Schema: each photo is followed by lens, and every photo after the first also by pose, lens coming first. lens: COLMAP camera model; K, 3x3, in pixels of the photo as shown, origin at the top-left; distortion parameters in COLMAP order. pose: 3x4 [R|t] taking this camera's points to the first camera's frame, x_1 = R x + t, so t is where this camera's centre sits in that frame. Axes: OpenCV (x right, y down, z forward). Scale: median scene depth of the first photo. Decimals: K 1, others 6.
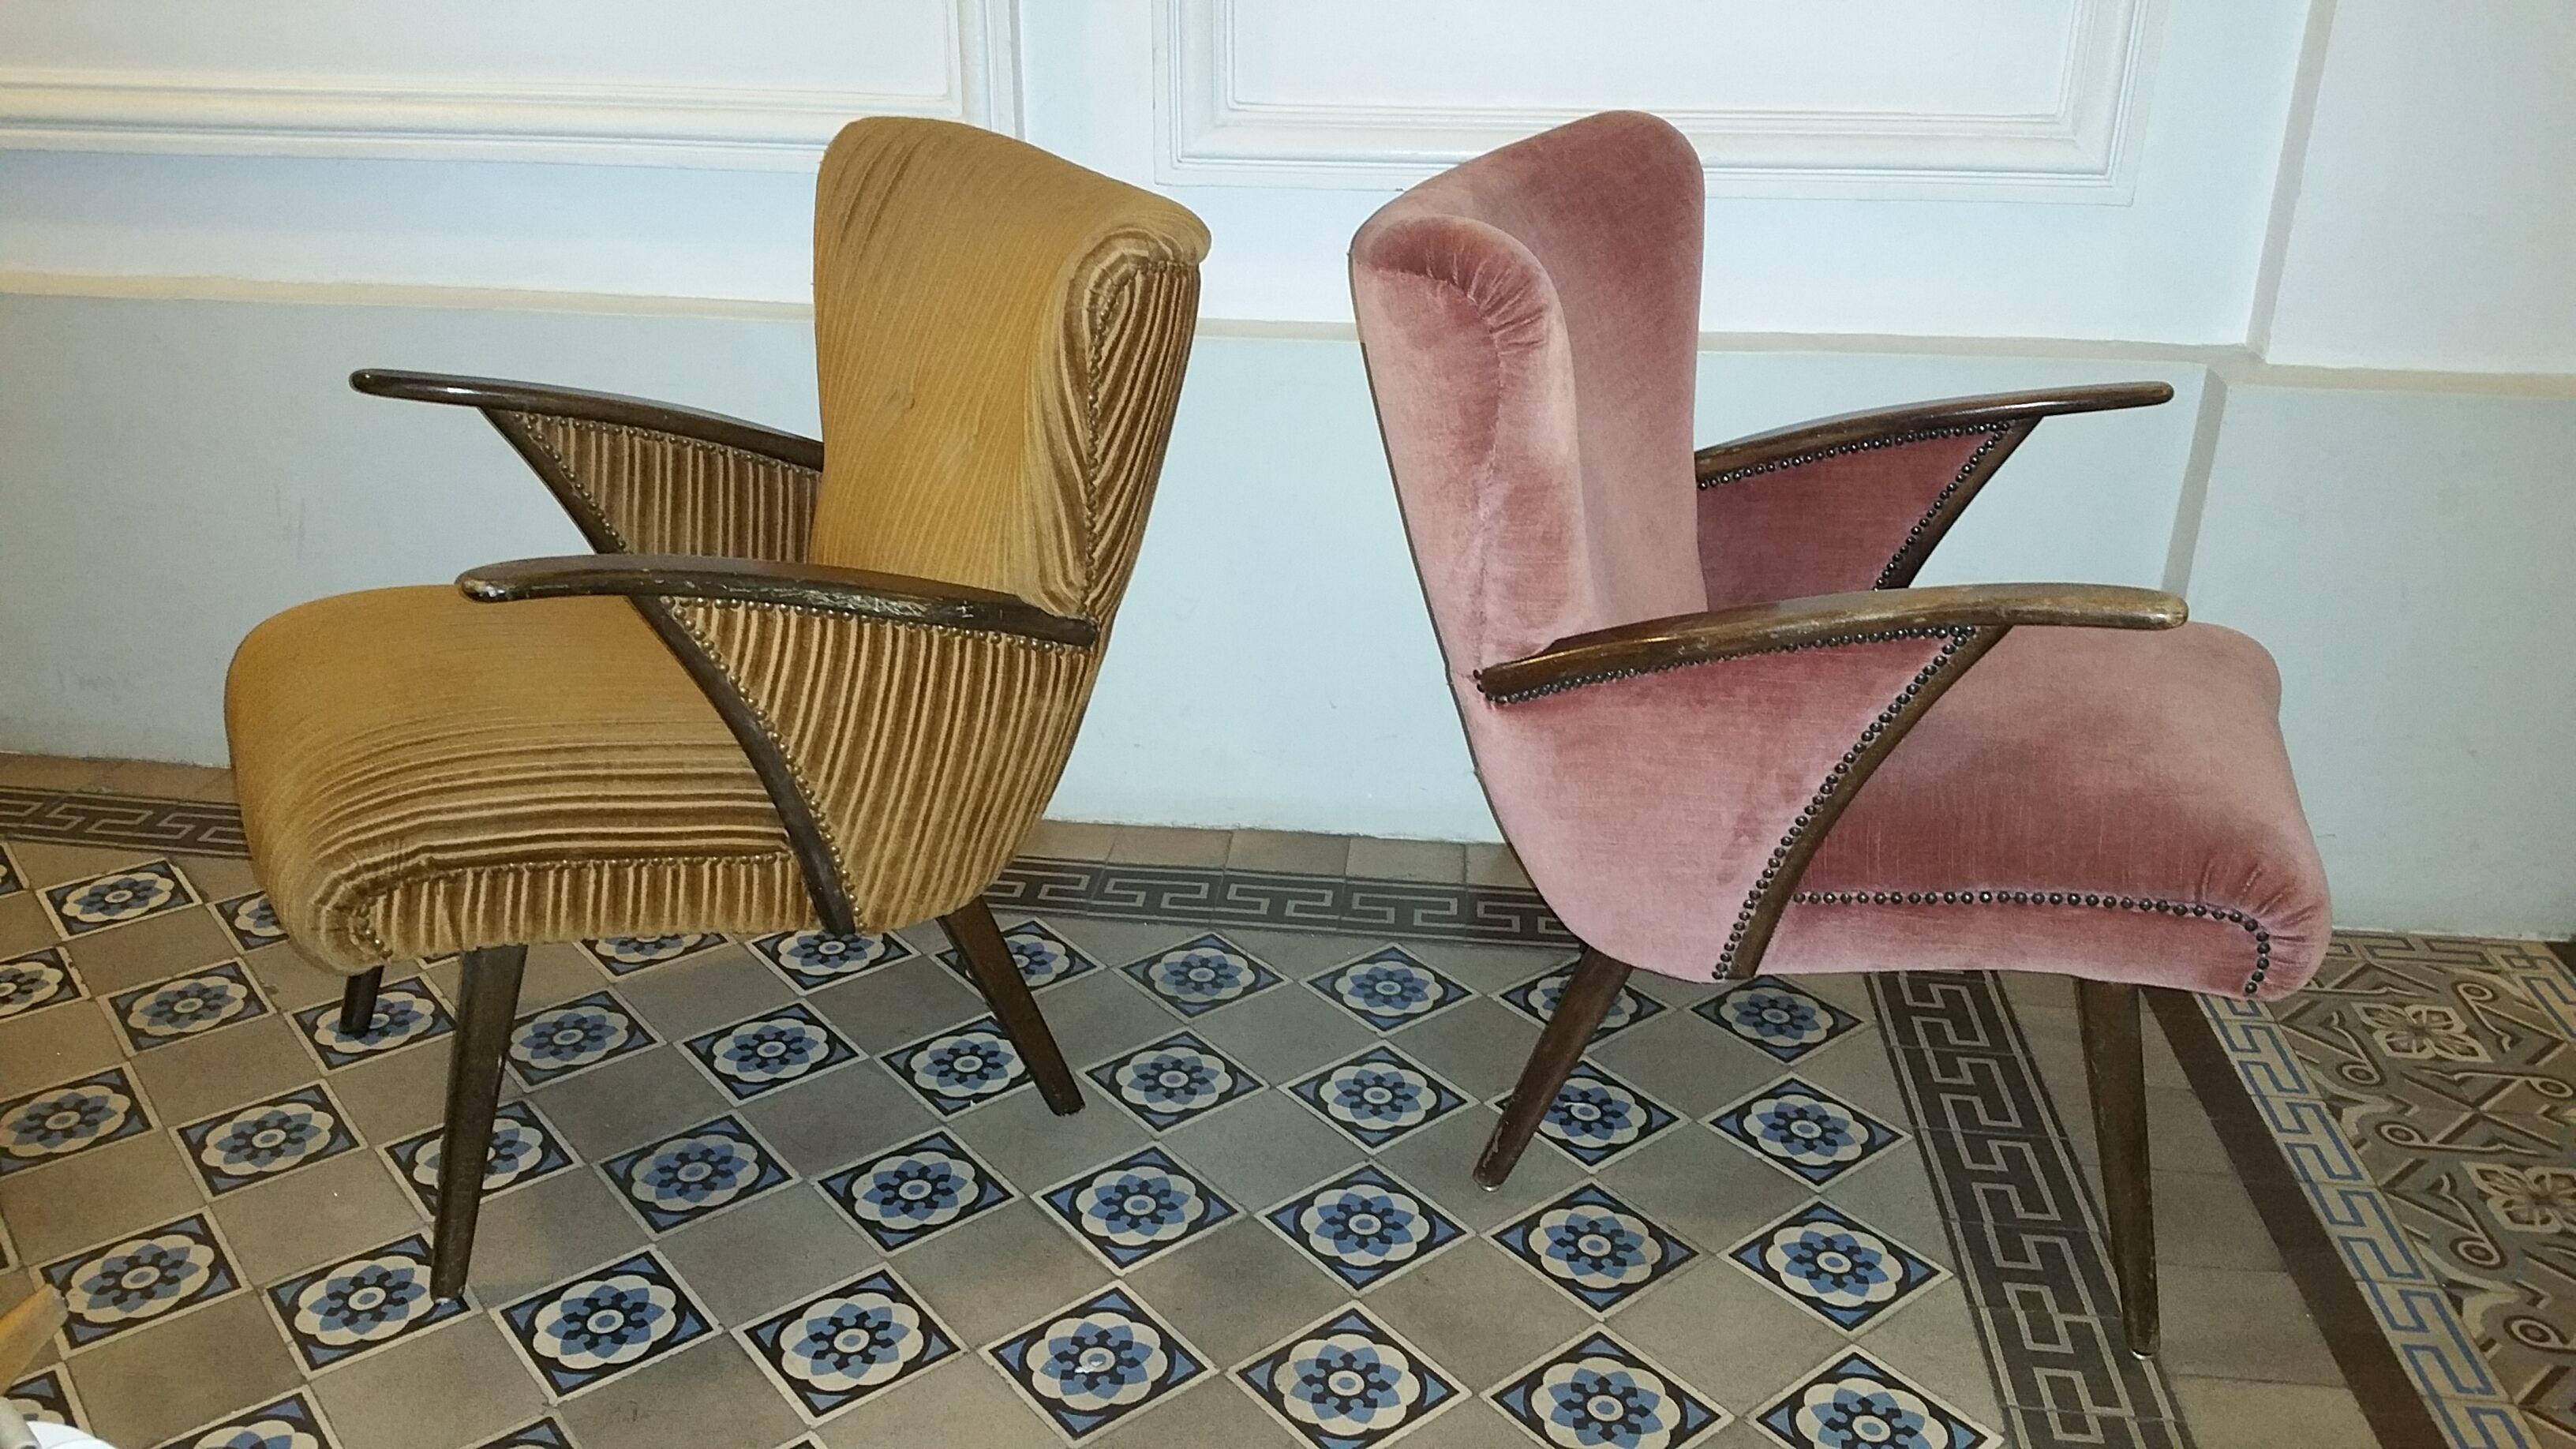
lens RADIAL K [[2108.4, 0, 1259.9], [0, 2108.4, 719.7], [0, 0, 1]] dist [0.116748, -0.240098]
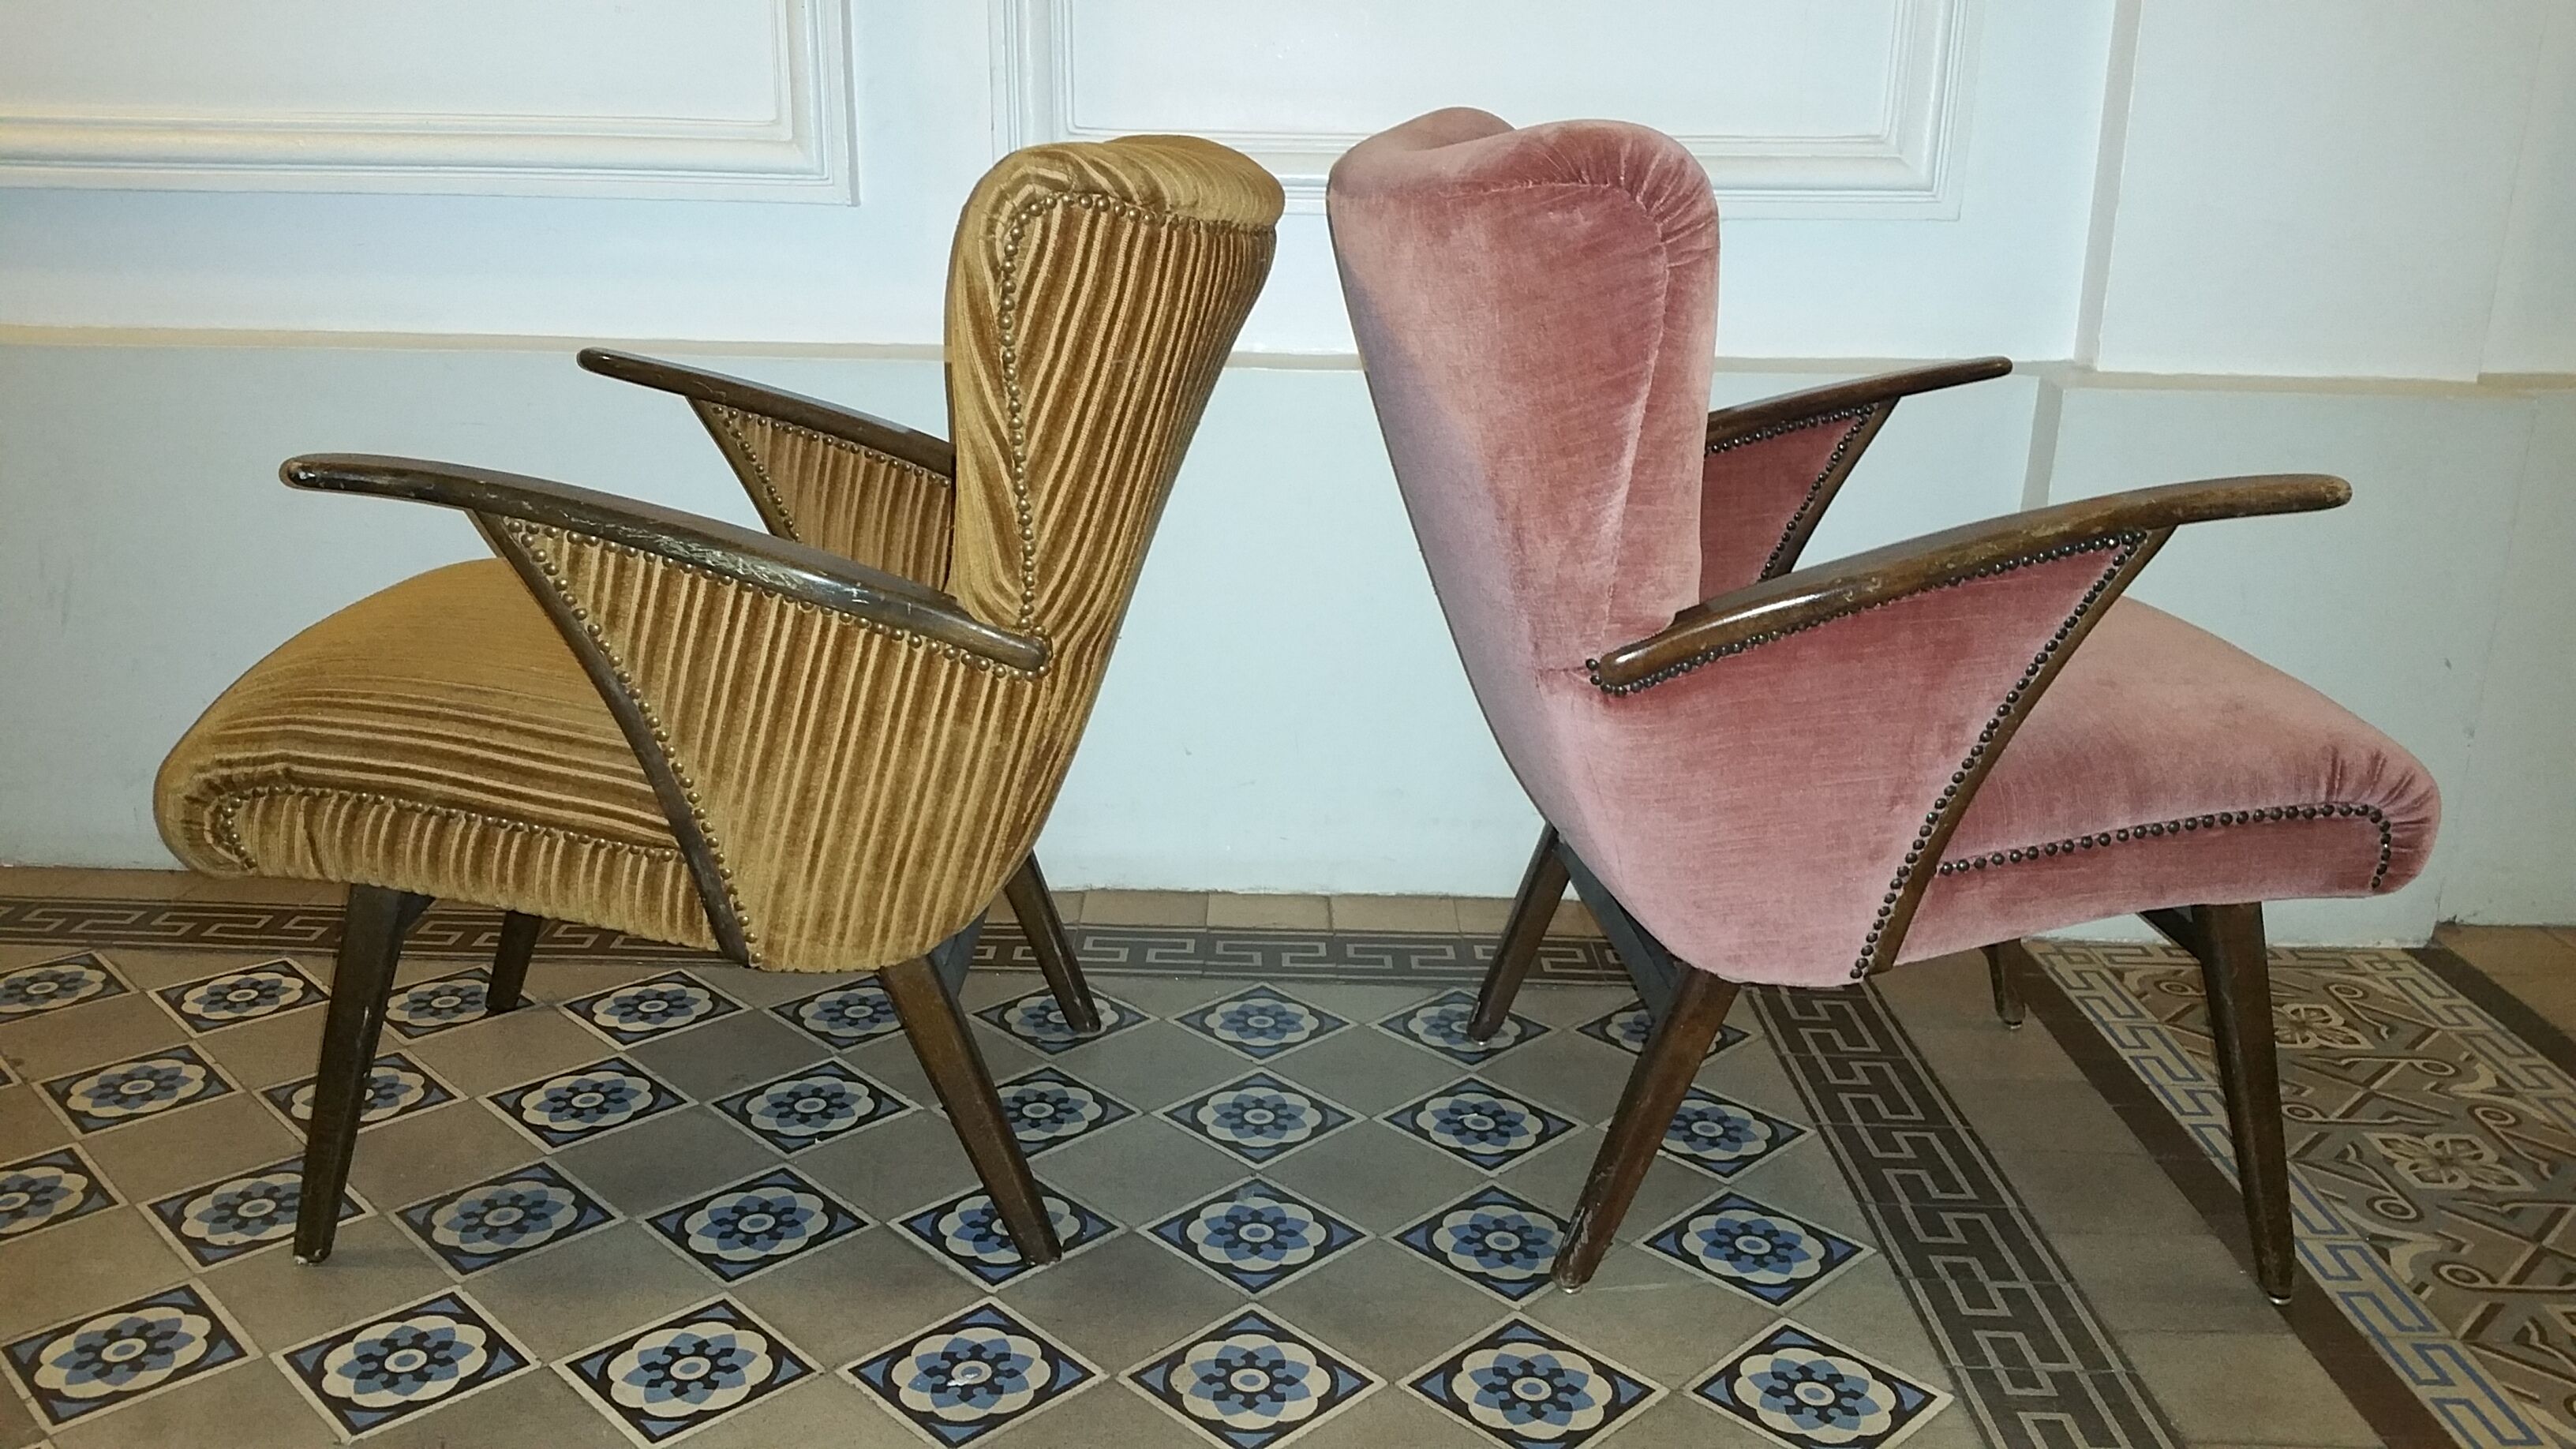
lens RADIAL K [[2106.7, 0, 1273.2], [0, 2106.7, 723.6], [0, 0, 1]] dist [0.089271, -0.179468]
pose [[0.994526, -0.020255, 0.102511, -0.034193], [0.032389, 0.992471, -0.118123, 0.131265], [-0.099347, 0.120797, 0.987693, 0.065835]]
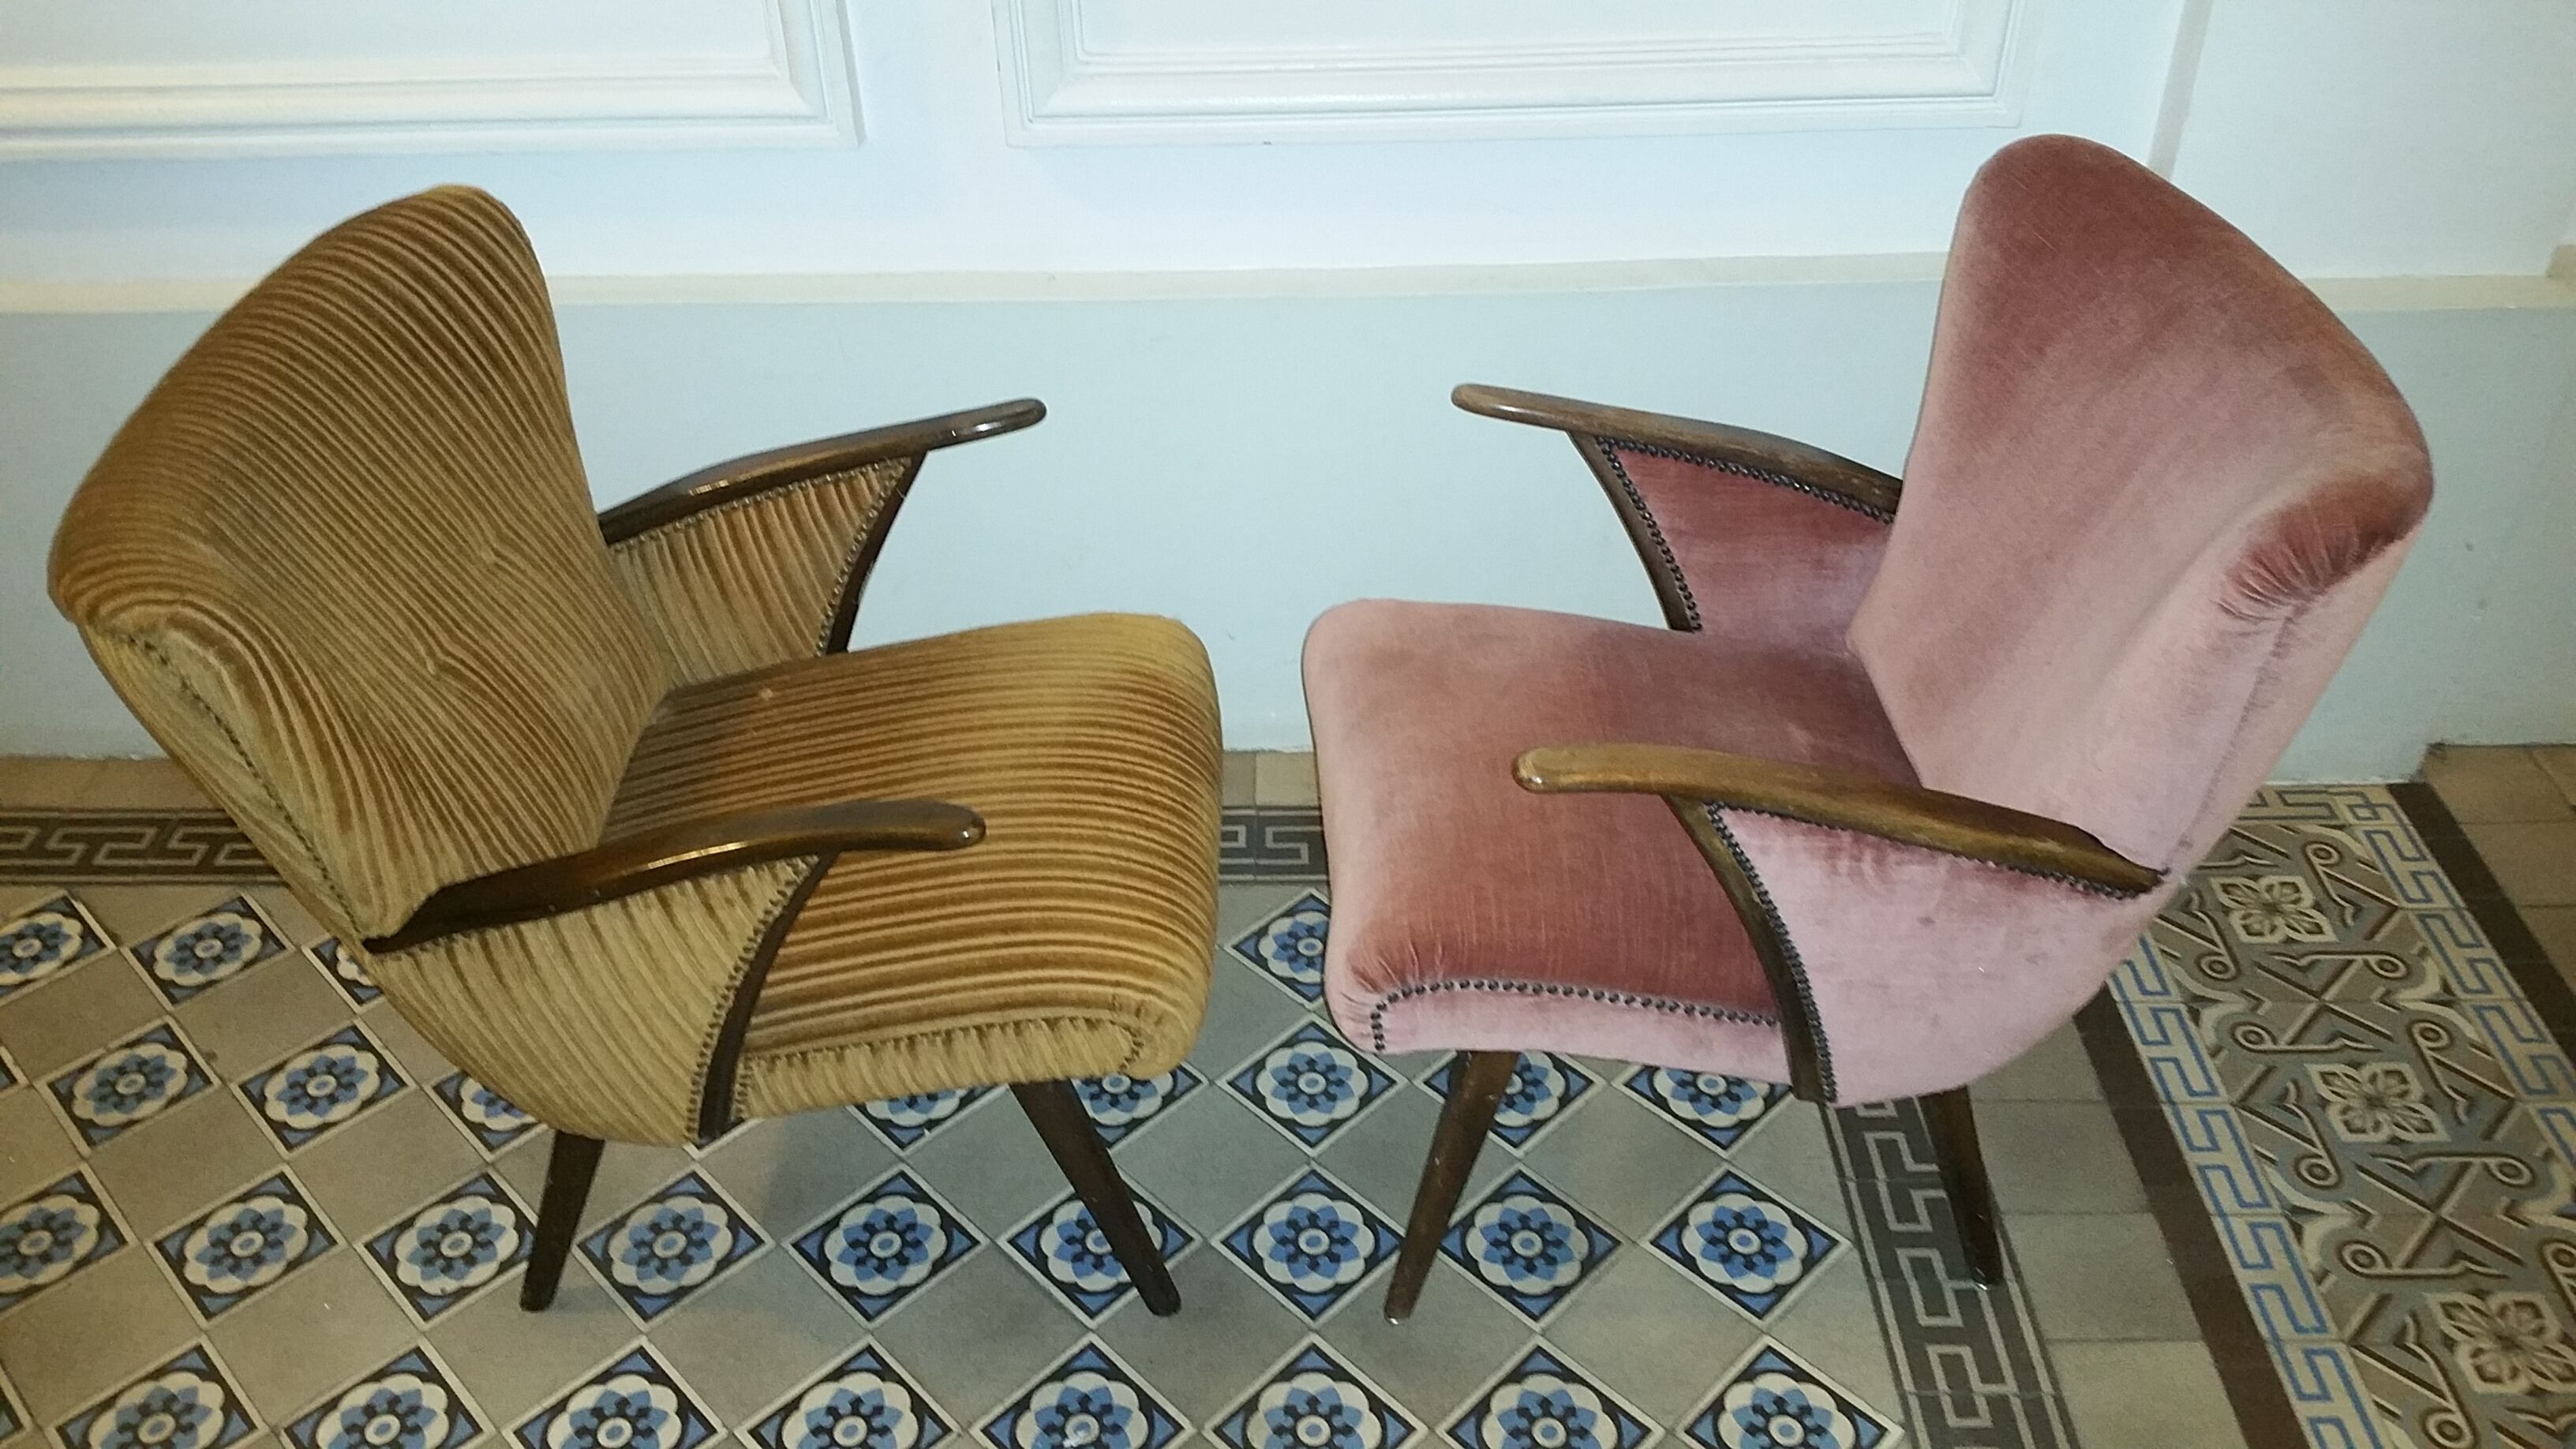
lens RADIAL K [[2113.7, 0, 1267.6], [0, 2113.7, 727.3], [0, 0, 1]] dist [0.106258, -0.225744]
pose [[0.994639, -0.083059, 0.061603, -0.018875], [0.066269, 0.969275, 0.236884, -0.278031], [-0.079385, -0.231532, 0.969583, 0.023350]]
